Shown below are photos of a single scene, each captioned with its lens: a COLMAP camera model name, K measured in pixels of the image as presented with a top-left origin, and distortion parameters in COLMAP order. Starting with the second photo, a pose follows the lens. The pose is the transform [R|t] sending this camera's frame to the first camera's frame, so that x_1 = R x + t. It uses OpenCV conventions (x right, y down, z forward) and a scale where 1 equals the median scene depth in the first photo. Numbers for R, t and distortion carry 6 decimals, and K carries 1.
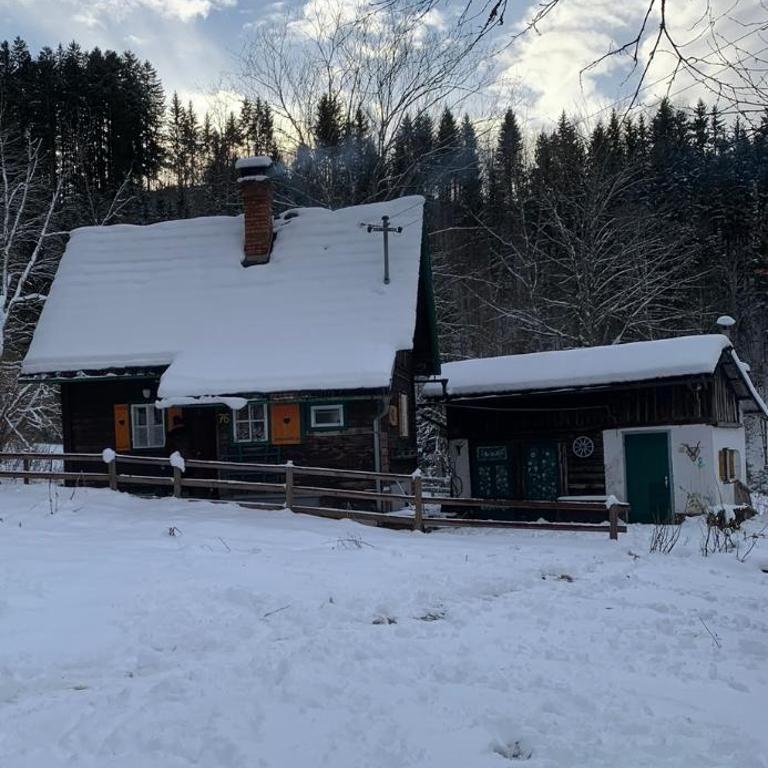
lens RADIAL K [[787.0, 0, 384.0], [0, 787.0, 384.0], [0, 0, 1]] dist [0.050146, -0.024398]
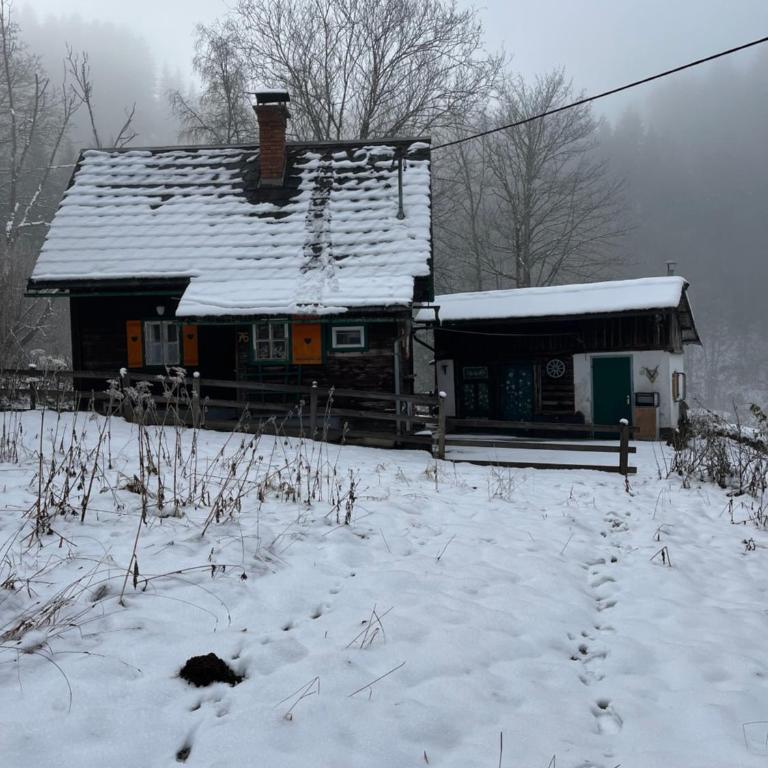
lens RADIAL K [[561.8, 0, 383.6], [0, 561.8, 354.5], [0, 0, 1]] dist [0.048173, -0.000511]
pose [[0.992989, 0.017085, 0.116968, -0.092780], [-0.025195, 0.997353, 0.068212, 0.010403], [-0.115493, -0.070681, 0.990790, 0.229304]]
